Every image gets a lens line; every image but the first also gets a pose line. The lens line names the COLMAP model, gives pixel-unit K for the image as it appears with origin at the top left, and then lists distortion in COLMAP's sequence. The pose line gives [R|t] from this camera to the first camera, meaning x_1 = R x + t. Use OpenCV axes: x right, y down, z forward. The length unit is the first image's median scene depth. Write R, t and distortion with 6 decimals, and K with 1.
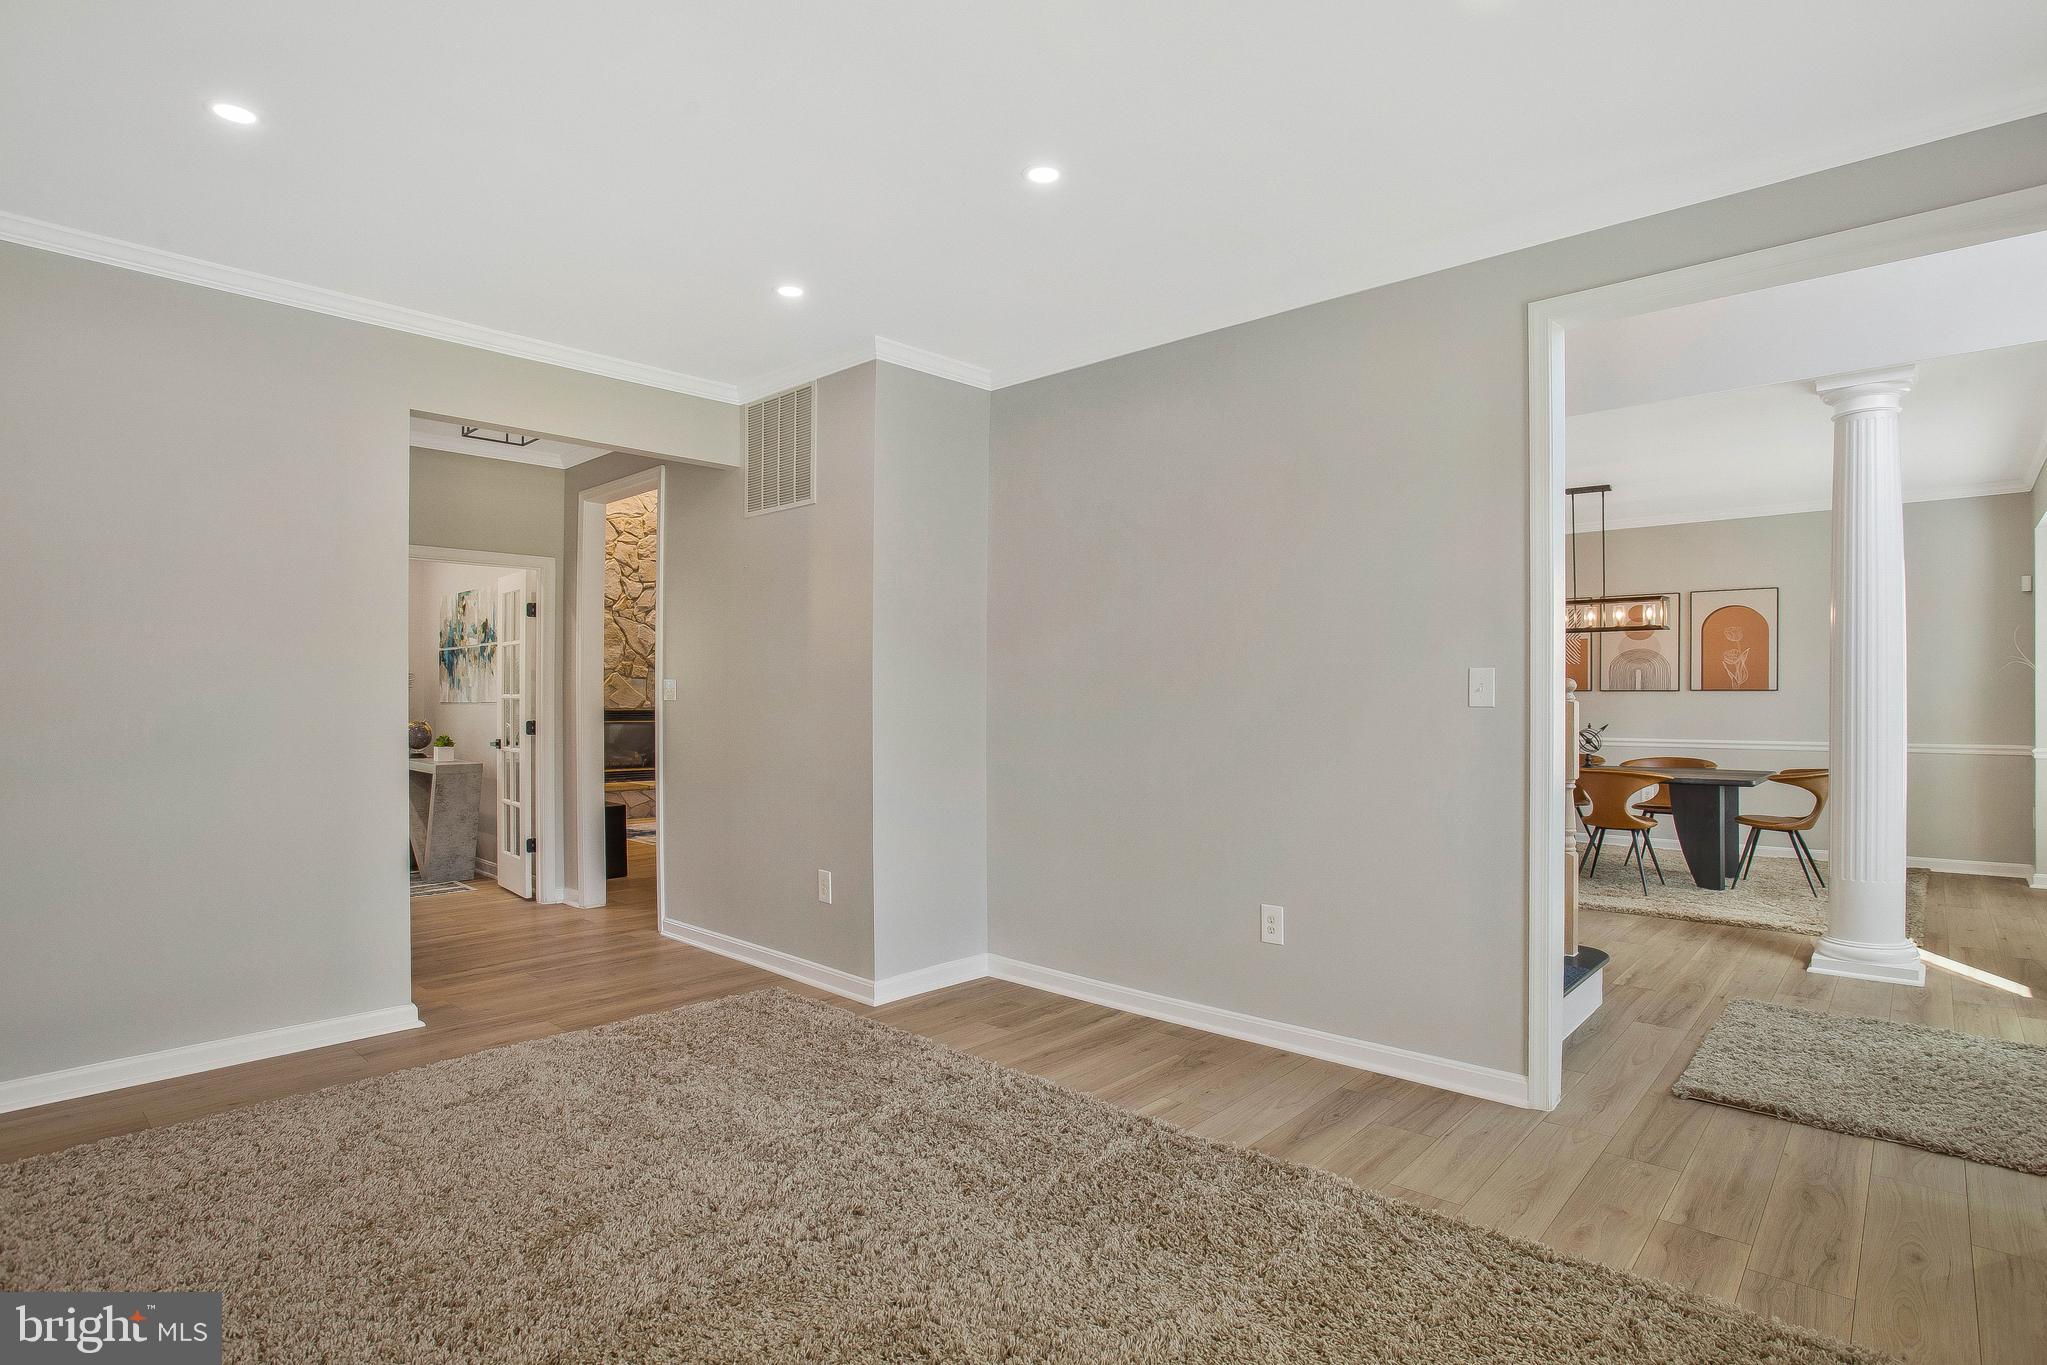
lens RADIAL K [[1014.8, 0, 1020.6], [0, 1014.8, 699.5], [0, 0, 1]] dist [-0.067469, 0.026498]
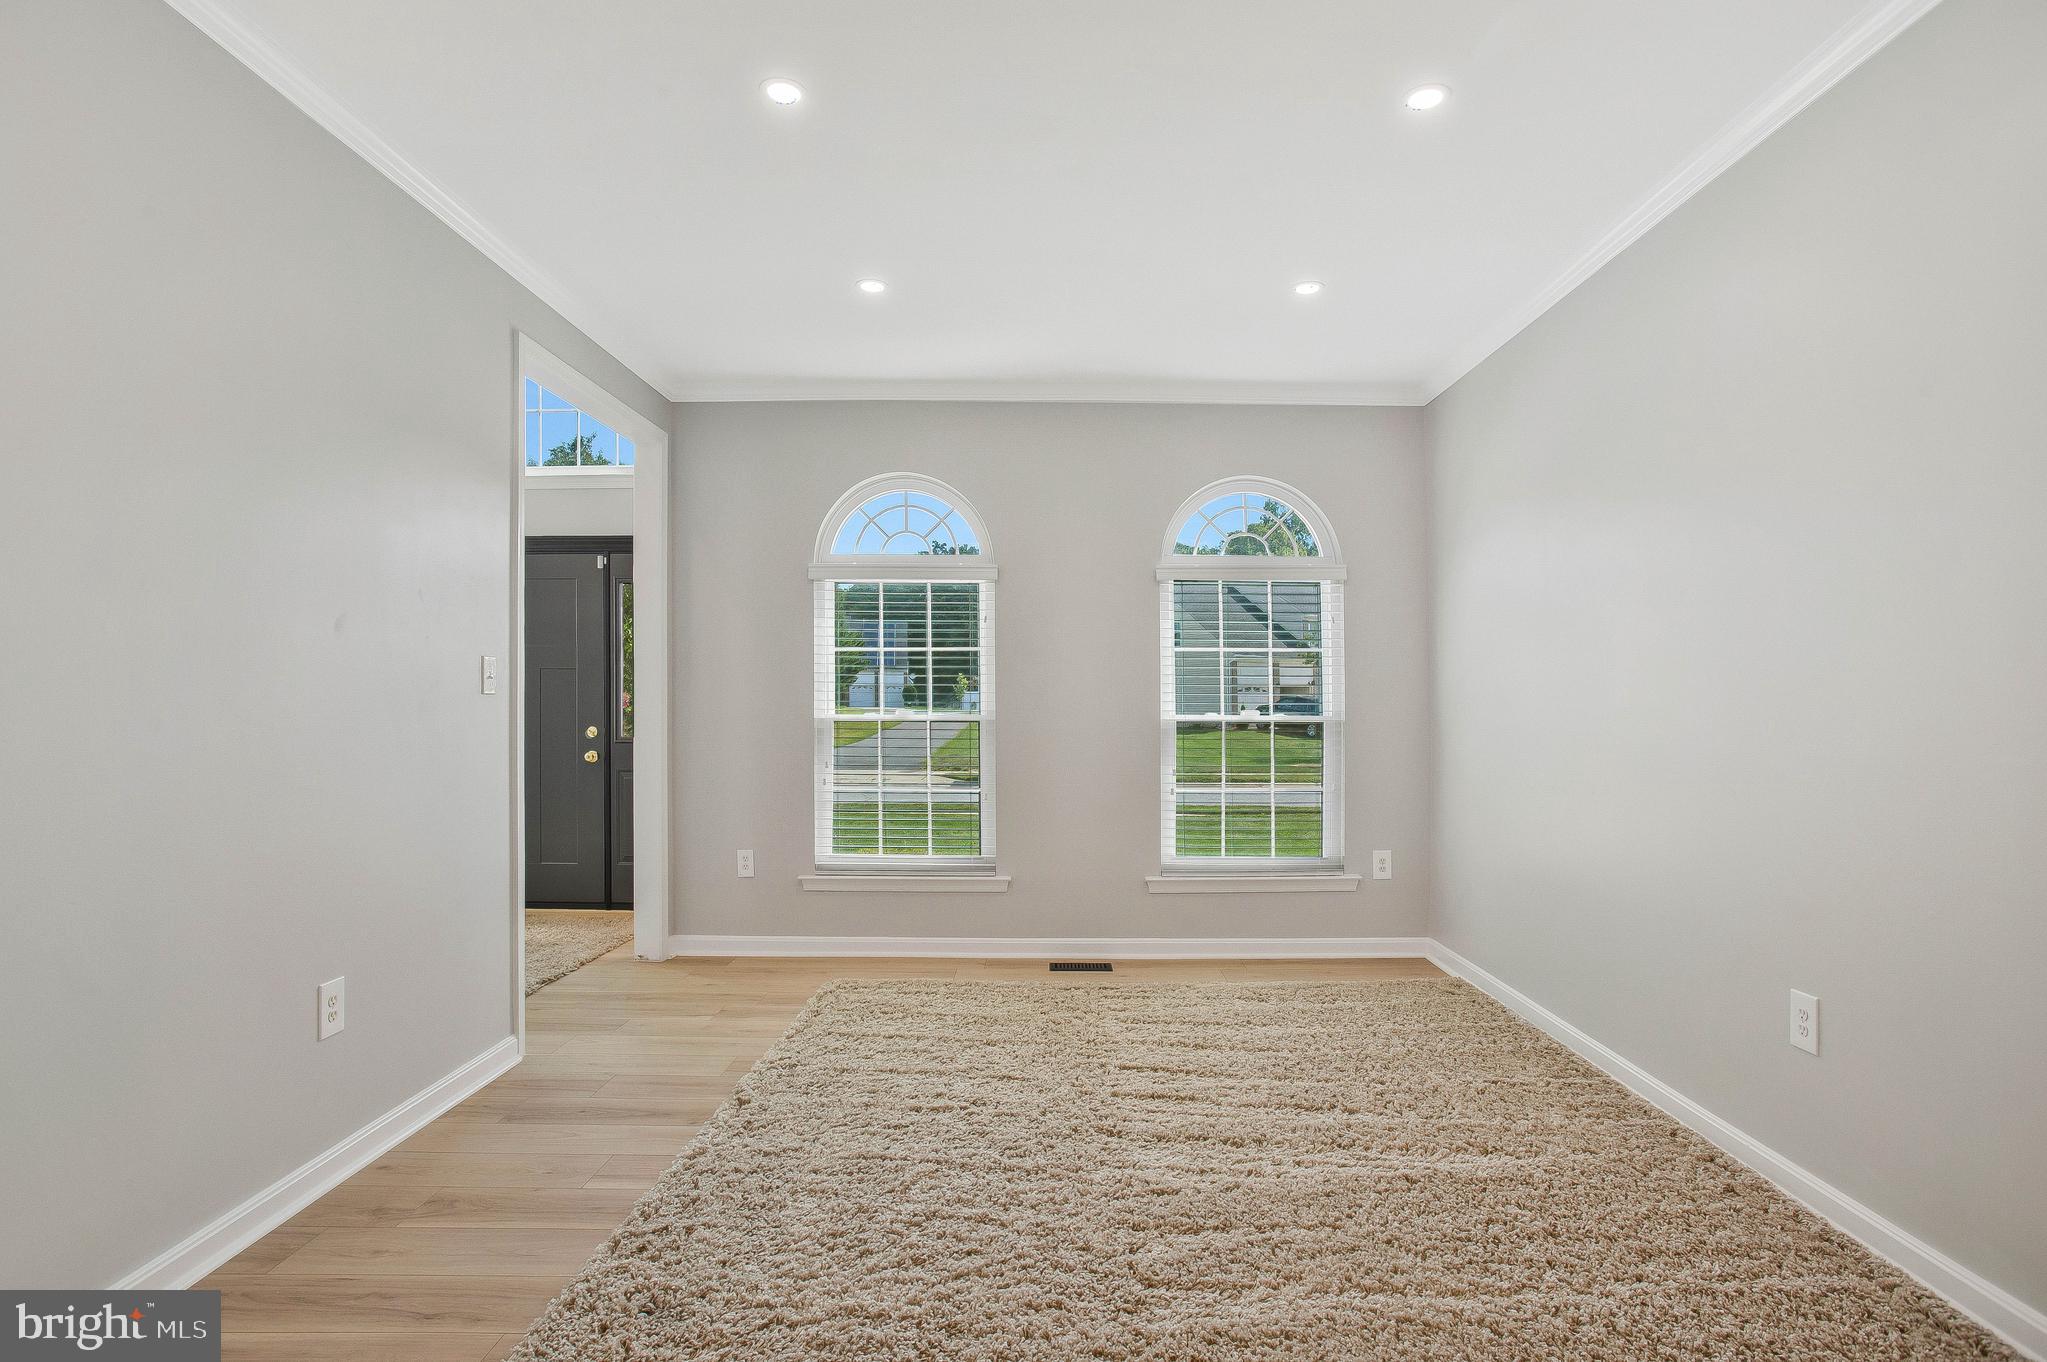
lens RADIAL K [[1041.0, 0, 1023.5], [0, 1041.0, 681.0], [0, 0, 1]] dist [-0.077127, 0.049664]
pose [[-0.671881, 0.020981, 0.740361, -0.609892], [0.008314, 0.999749, -0.020787, 0.017081], [-0.740612, -0.007811, -0.671888, 1.151638]]
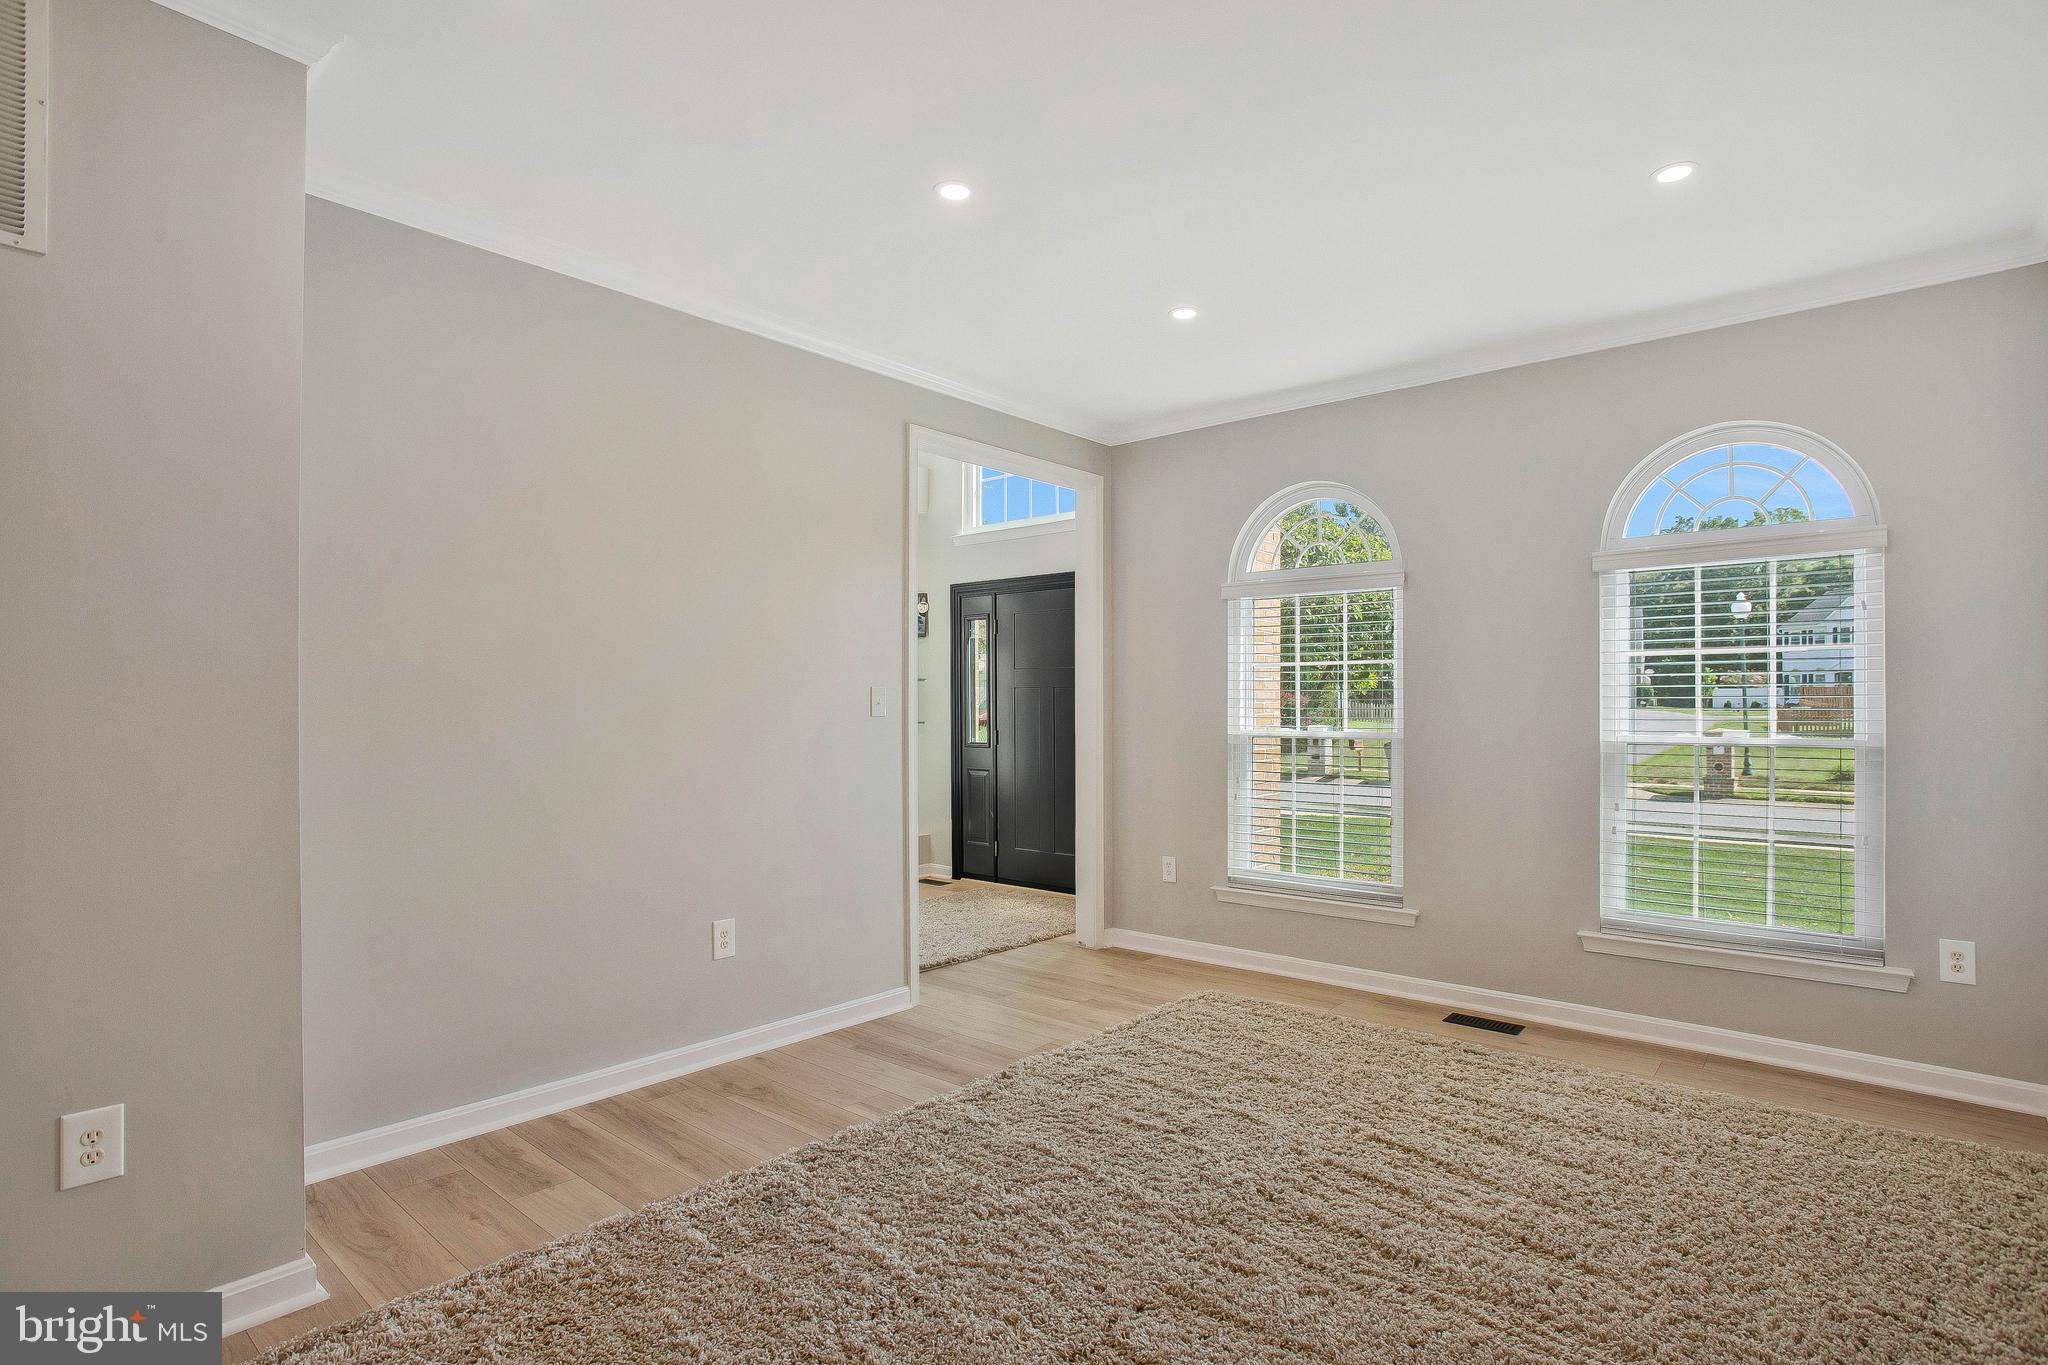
lens RADIAL K [[1015.3, 0, 1021.1], [0, 1015.3, 699.5], [0, 0, 1]] dist [-0.067469, 0.026498]
pose [[-0.016899, 0.013849, 0.999761, -0.770862], [0.010690, 0.999849, -0.013669, 0.004850], [-0.999800, 0.010457, -0.017044, 0.744538]]
